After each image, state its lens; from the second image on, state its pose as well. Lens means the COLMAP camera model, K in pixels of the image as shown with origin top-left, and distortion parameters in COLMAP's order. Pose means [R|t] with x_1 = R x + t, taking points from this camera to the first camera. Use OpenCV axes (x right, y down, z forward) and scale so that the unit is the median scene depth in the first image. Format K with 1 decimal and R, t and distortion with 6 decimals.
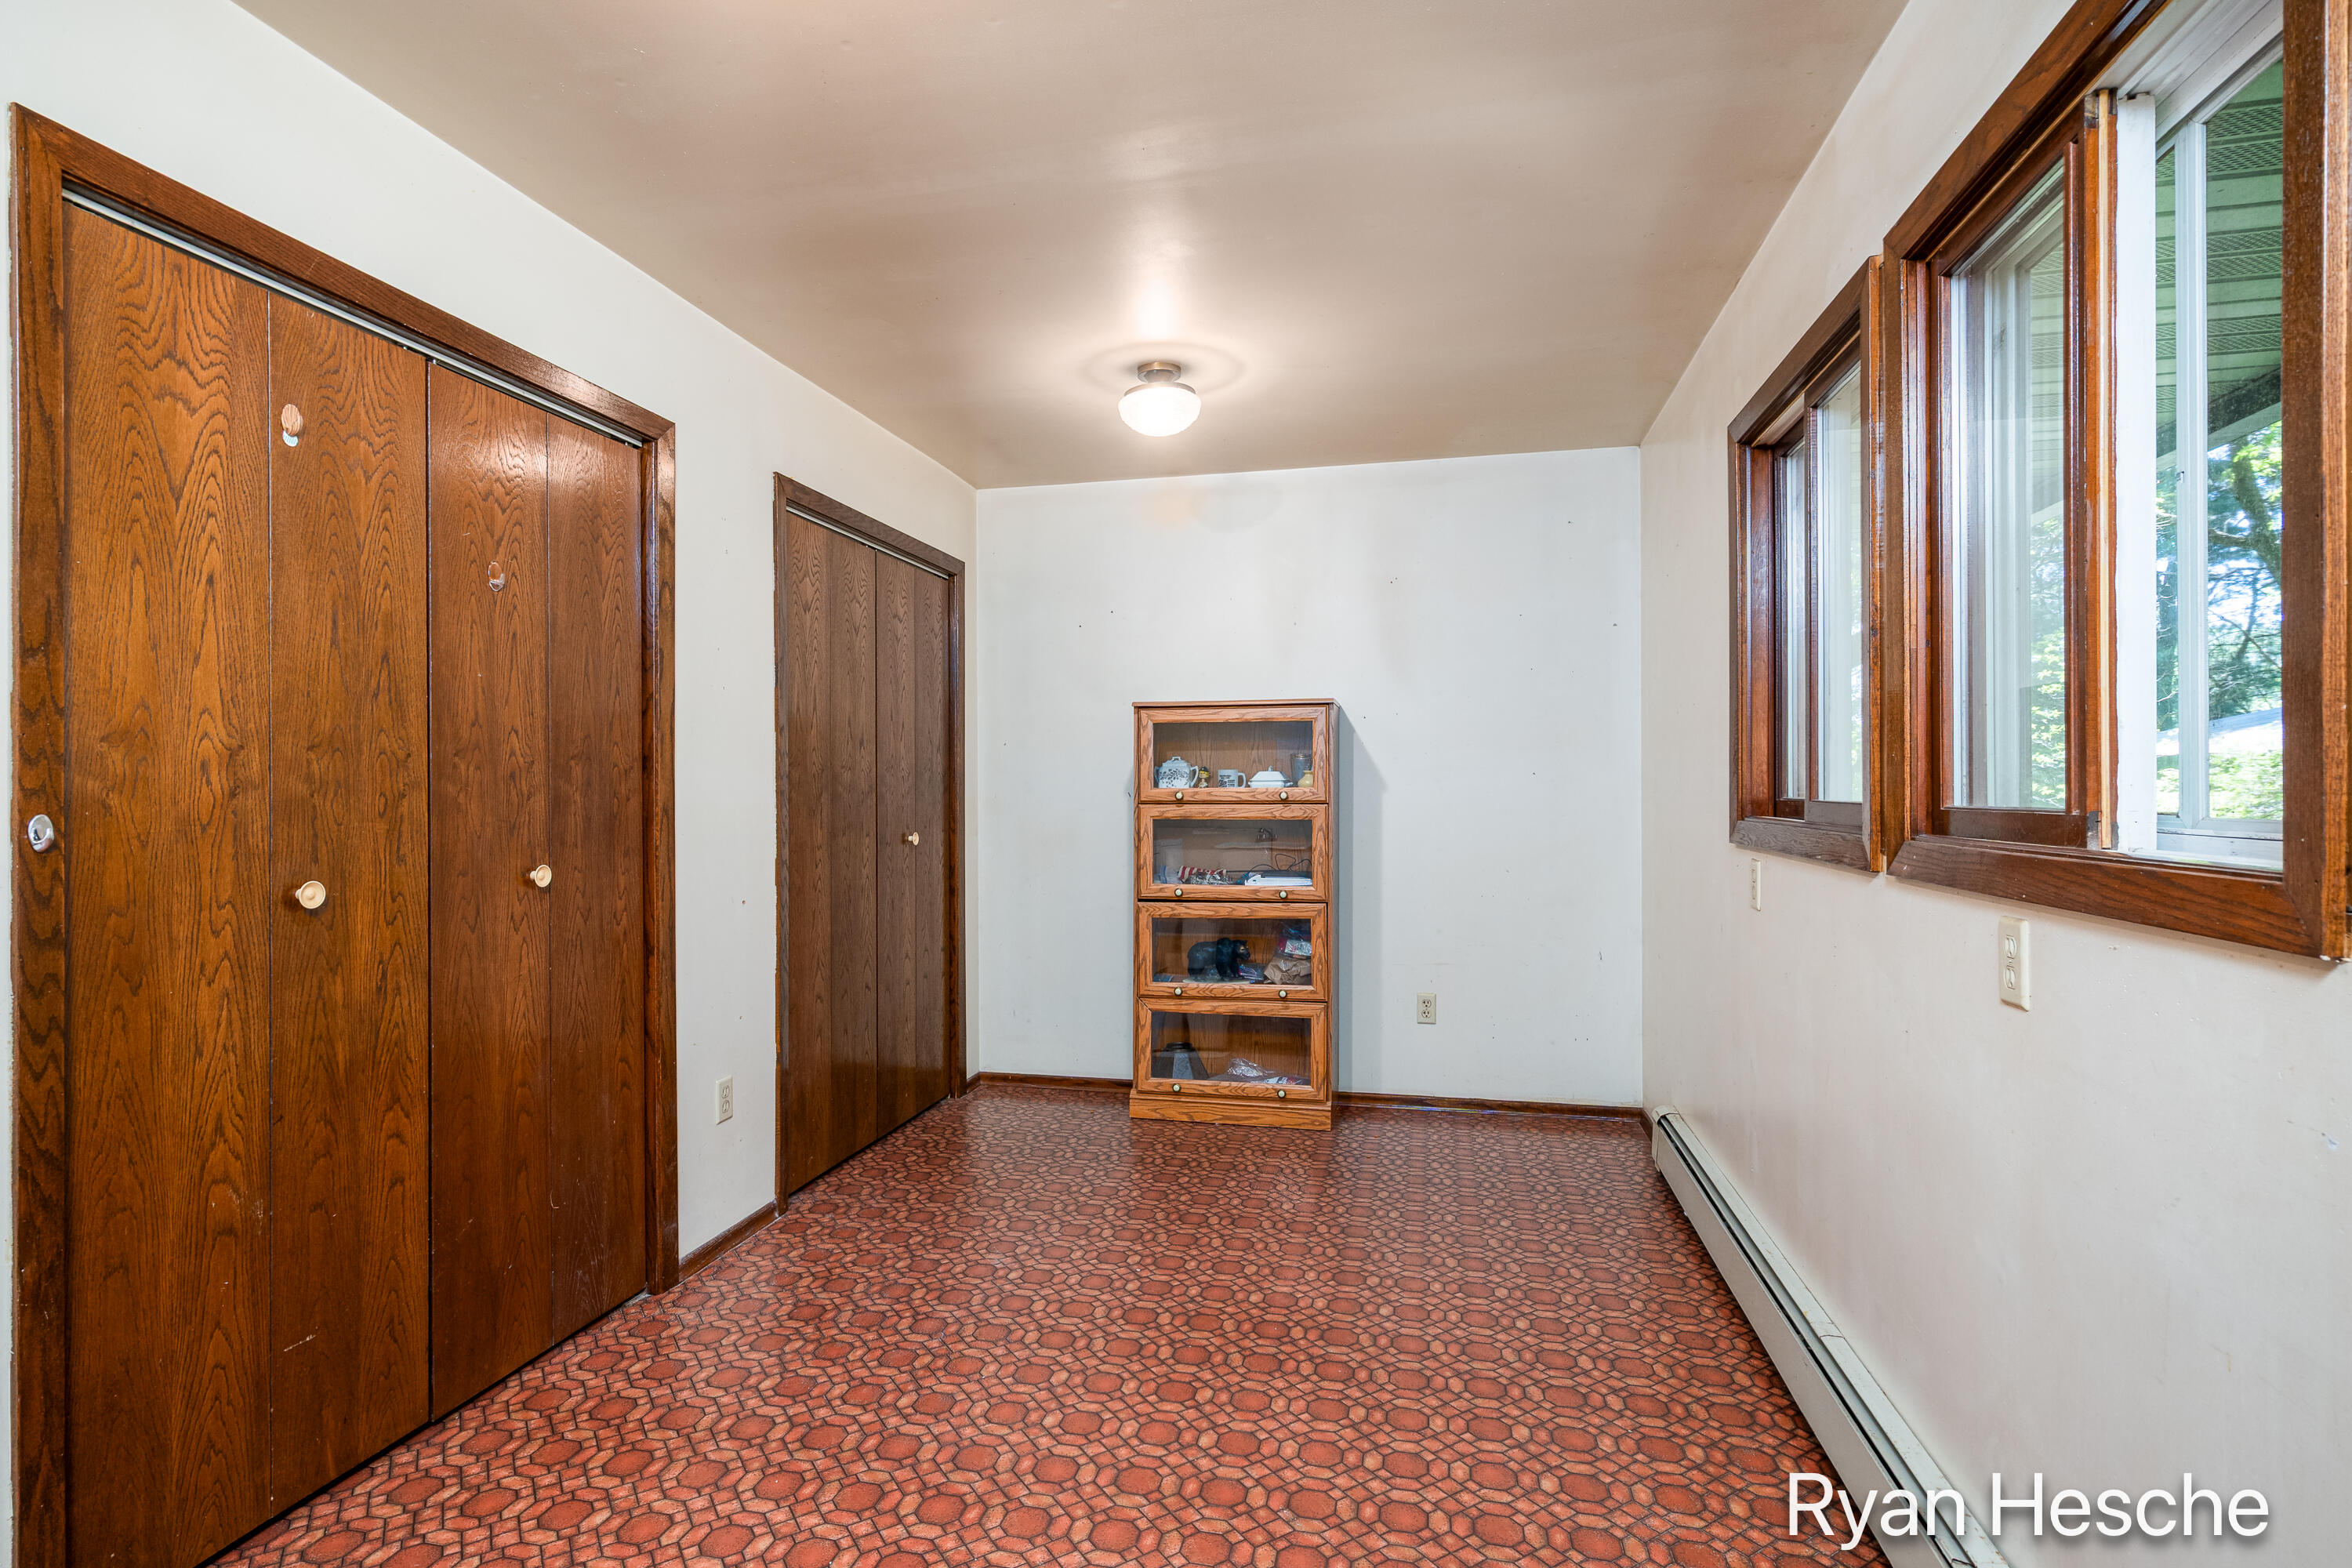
lens RADIAL K [[1158.6, 0, 1182.9], [0, 1158.6, 791.4], [0, 0, 1]] dist [-0.015285, -0.000728]
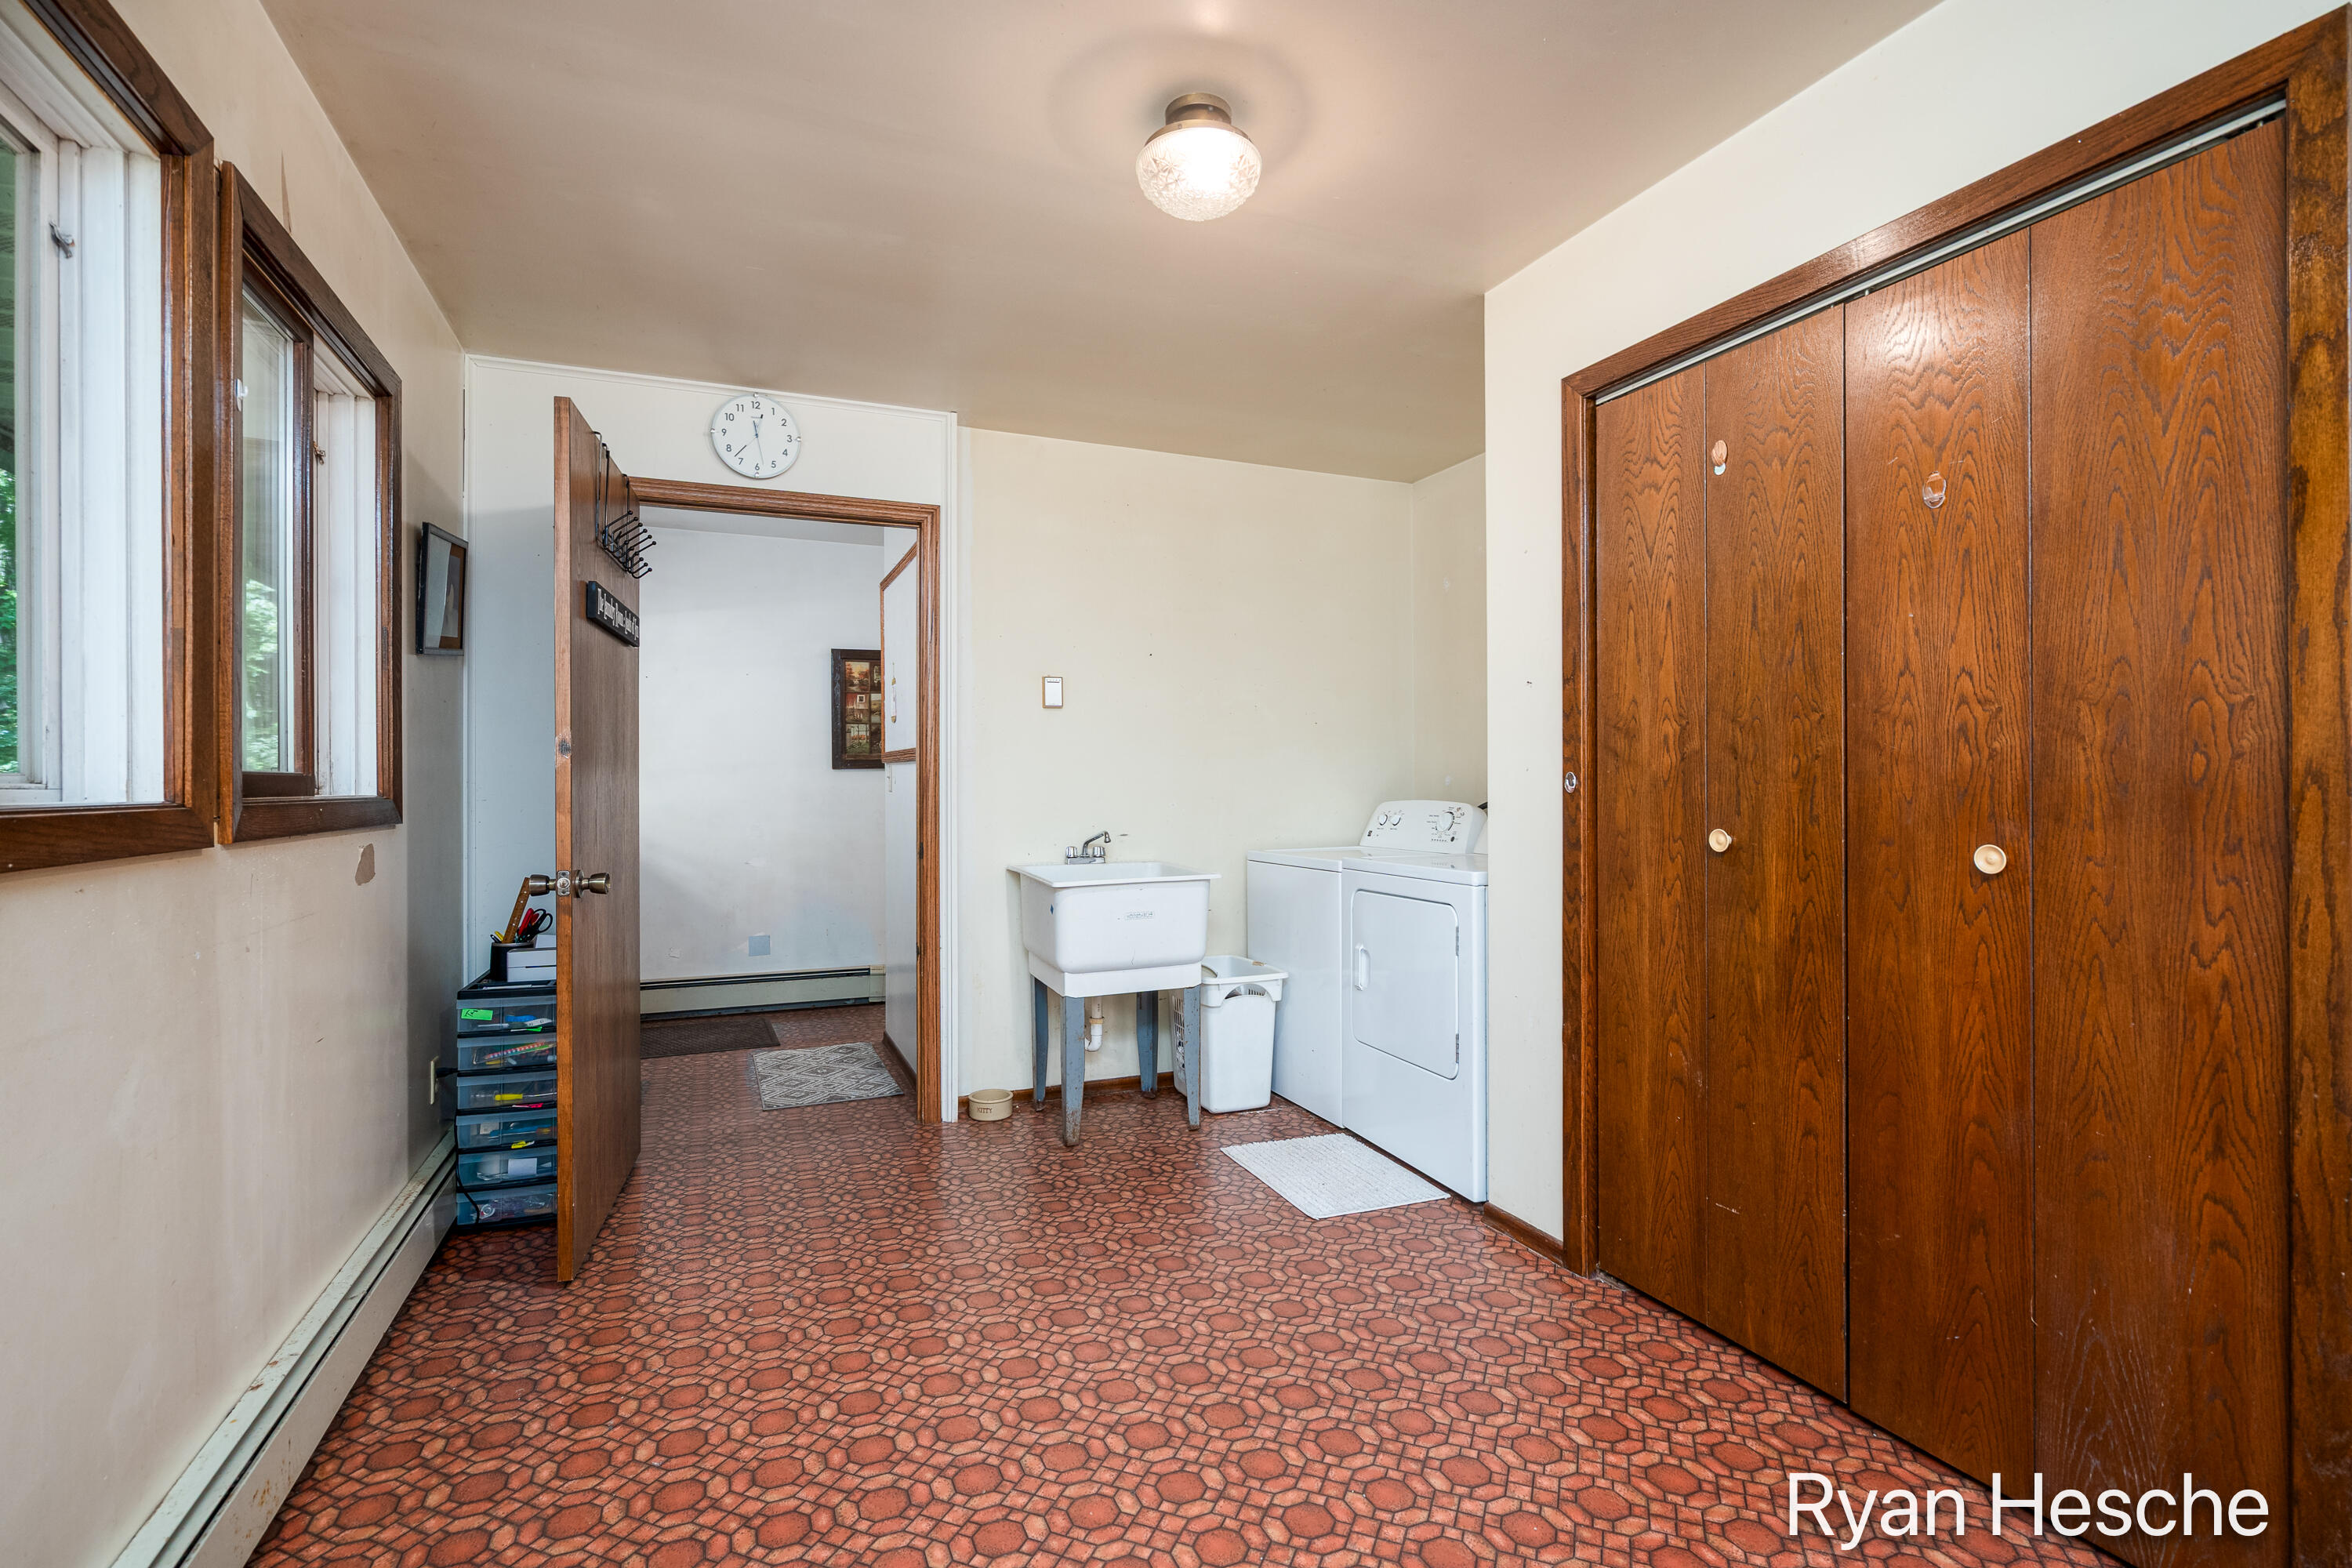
lens RADIAL K [[1078.3, 0, 1186.0], [0, 1078.3, 778.8], [0, 0, 1]] dist [-0.005933, 0.002675]
pose [[-0.814144, 0.007417, -0.580615, 0.342359], [0.008914, 0.999960, 0.000275, 0.018696], [0.580594, -0.004952, -0.814178, 1.523956]]
